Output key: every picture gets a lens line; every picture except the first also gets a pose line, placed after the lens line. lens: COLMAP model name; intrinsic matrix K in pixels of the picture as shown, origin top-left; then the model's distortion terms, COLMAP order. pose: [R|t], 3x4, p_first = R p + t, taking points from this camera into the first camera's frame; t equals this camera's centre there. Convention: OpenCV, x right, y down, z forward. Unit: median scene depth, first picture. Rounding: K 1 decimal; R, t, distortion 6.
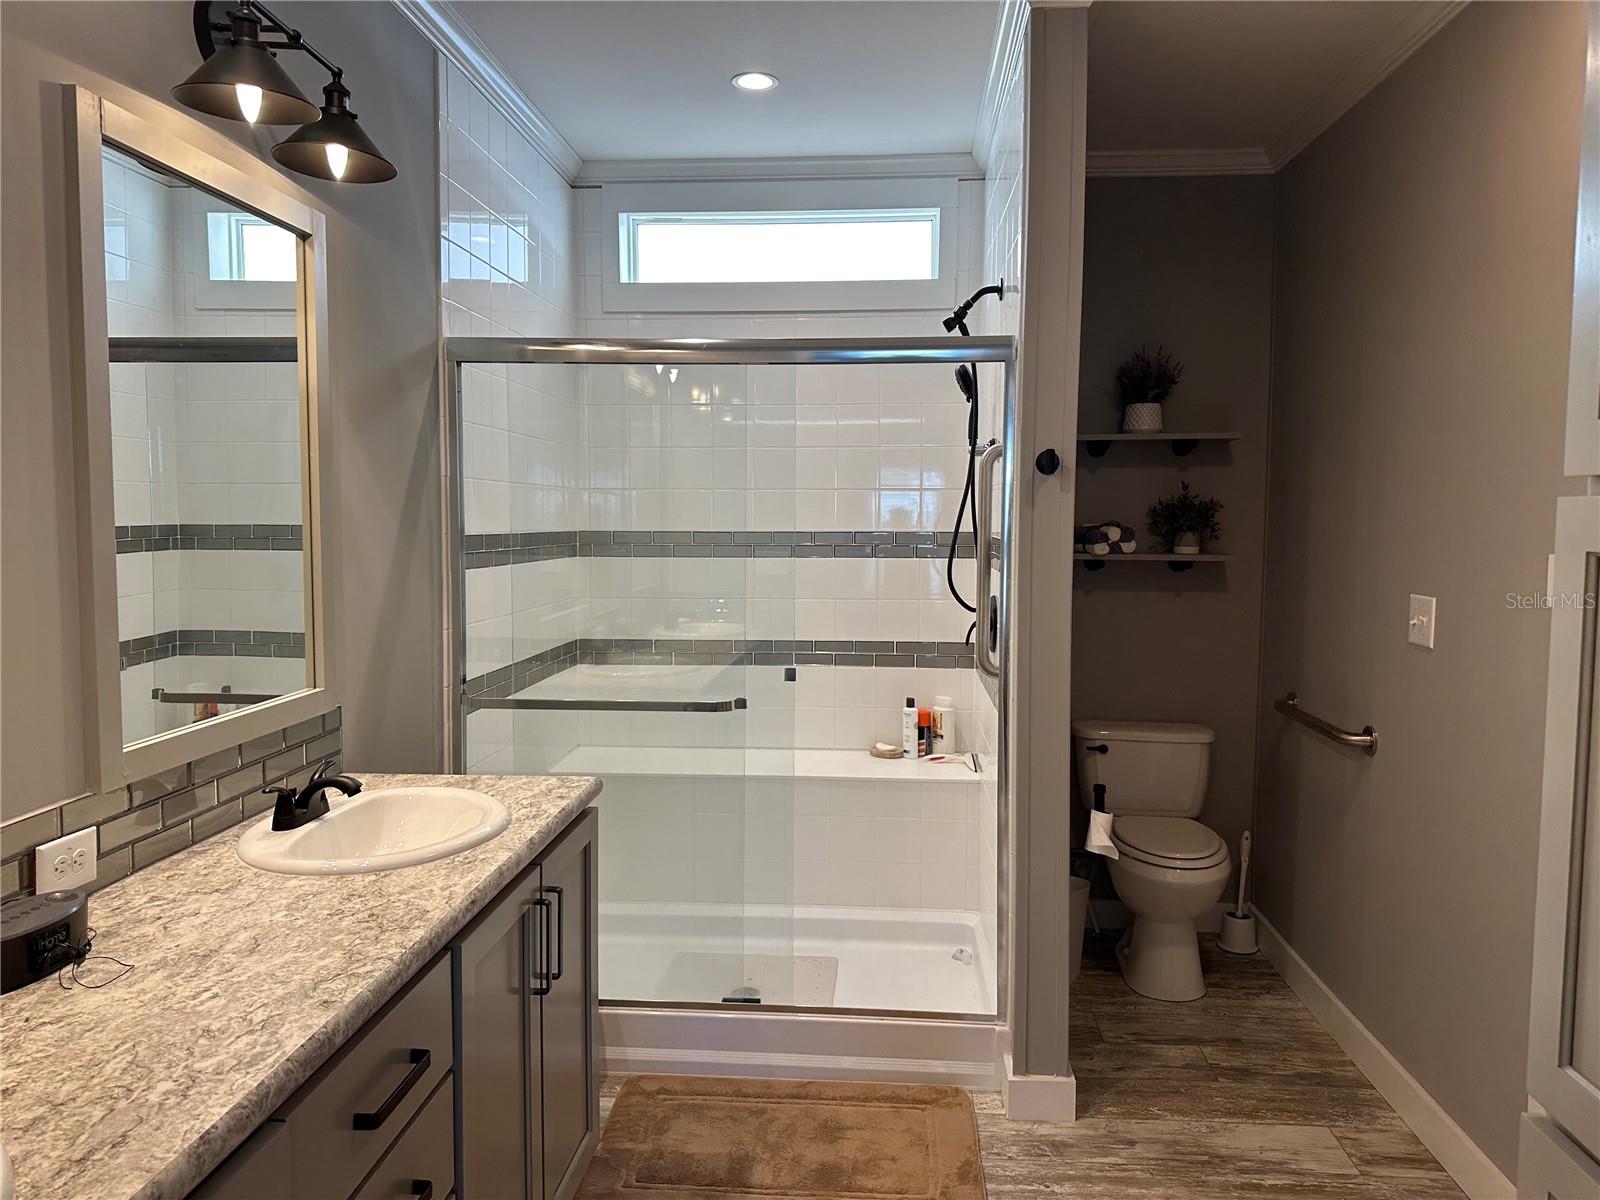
lens RADIAL K [[1127.7, 0, 800.0], [0, 1127.7, 600.0], [0, 0, 1]] dist [0.000957, -0.007240]
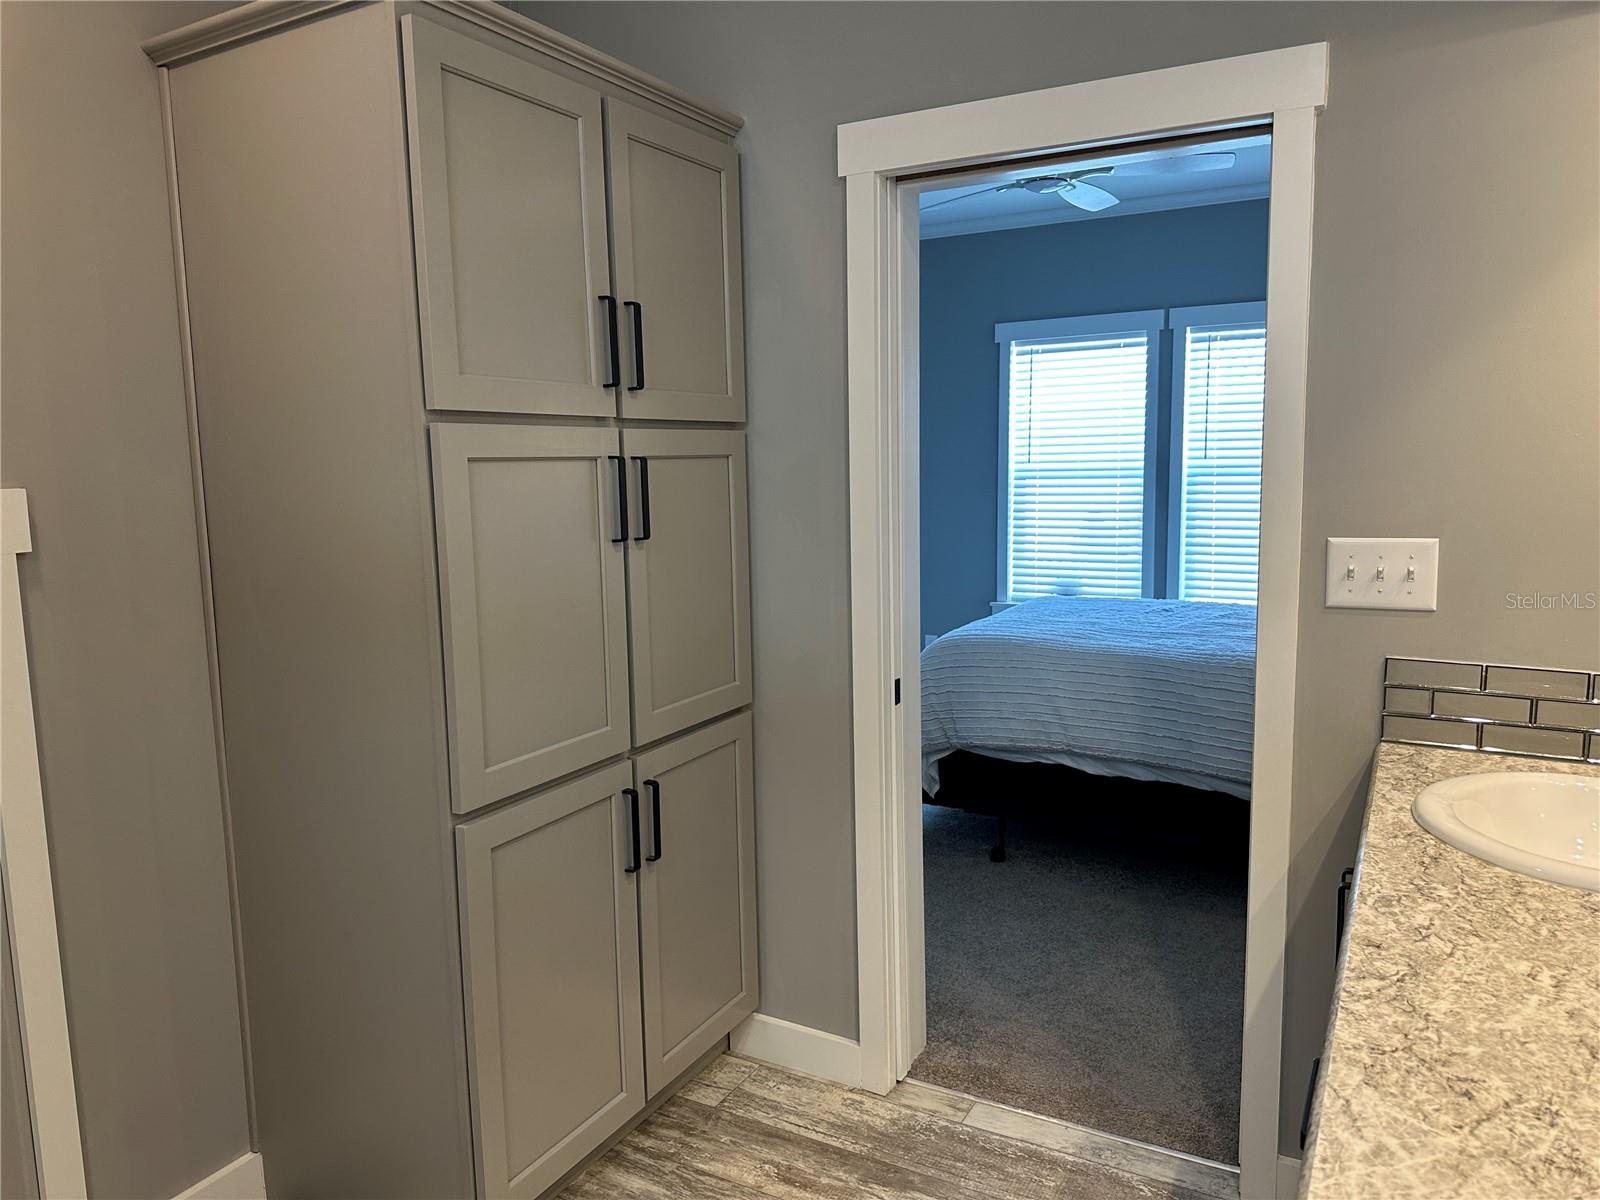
lens RADIAL K [[1127.7, 0, 800.0], [0, 1127.7, 600.0], [0, 0, 1]] dist [0.000957, -0.007240]
pose [[-0.911460, -0.037737, 0.409655, -0.300451], [0.047960, 0.979246, 0.196917, -0.103332], [-0.408584, 0.199129, -0.890734, 1.641430]]
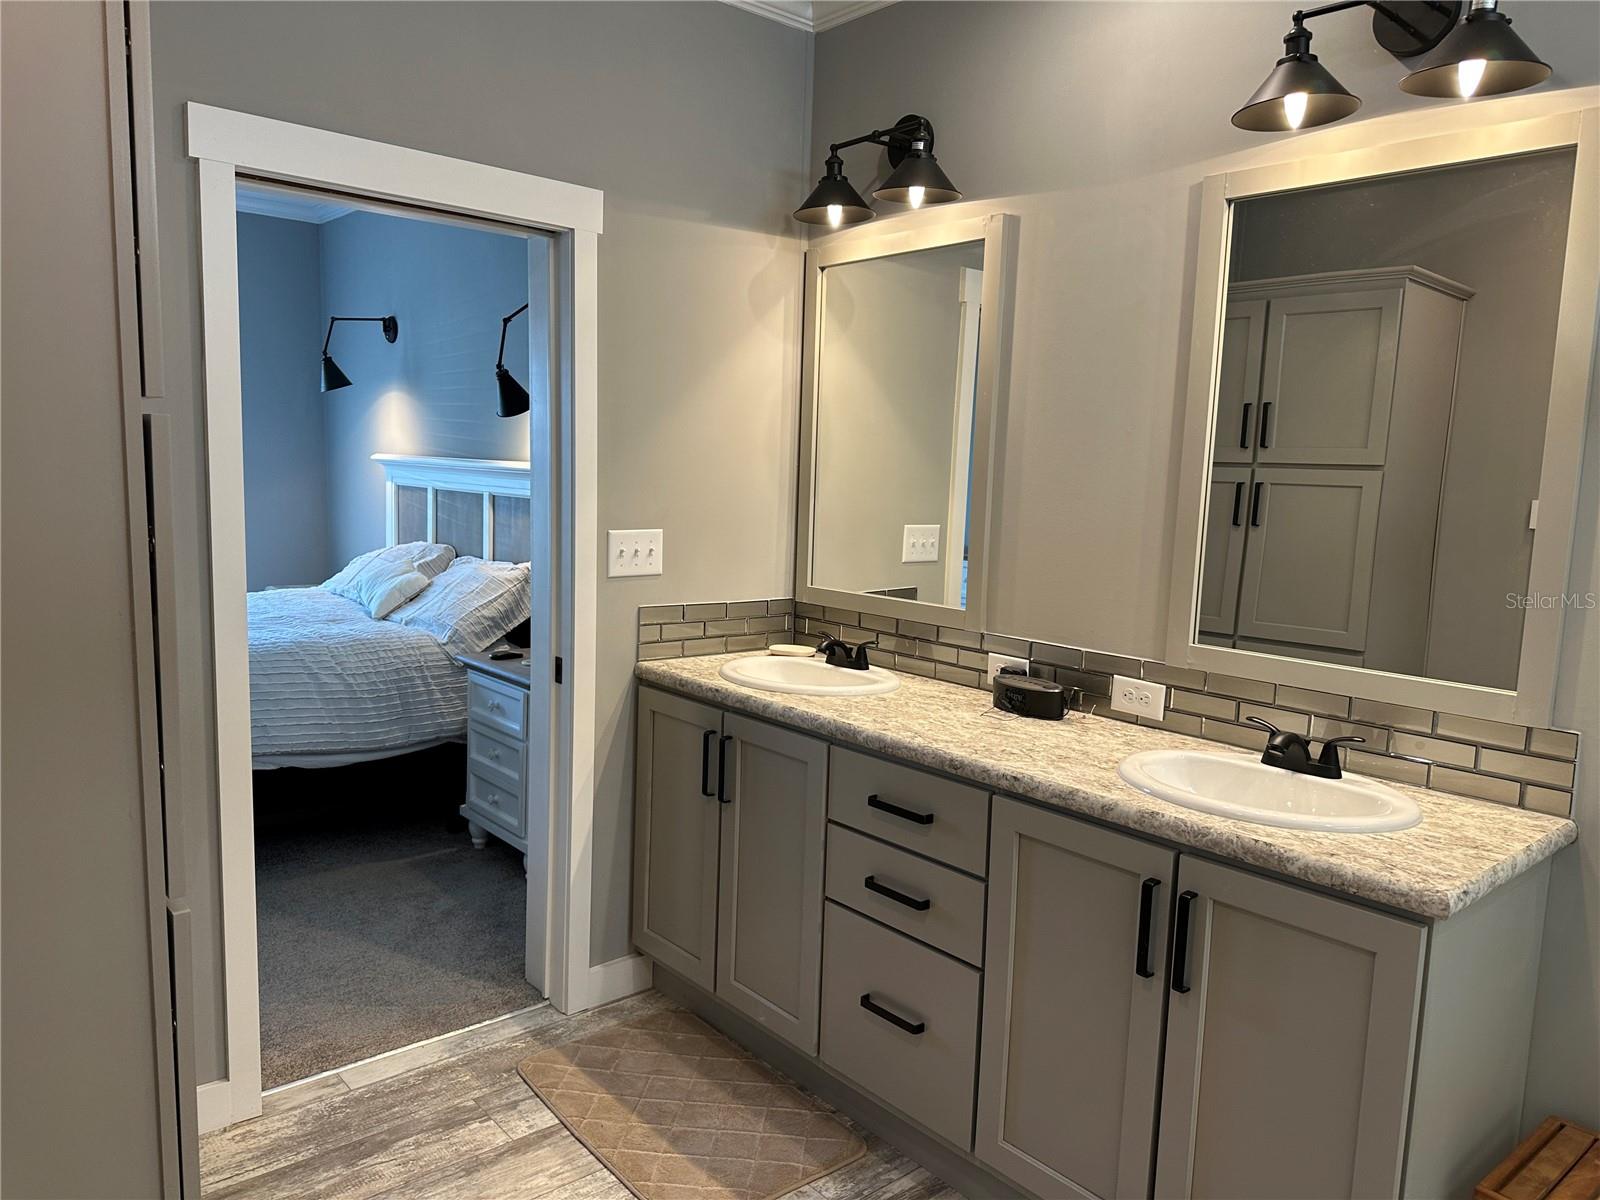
lens RADIAL K [[1135.0, 0, 779.6], [0, 1135.0, 610.7], [0, 0, 1]] dist [0.093694, -0.093870]
pose [[-0.707815, 0.066395, -0.703271, 0.842502], [-0.090022, 0.978978, 0.183027, -0.135135], [0.700639, 0.192859, -0.686958, 1.781925]]
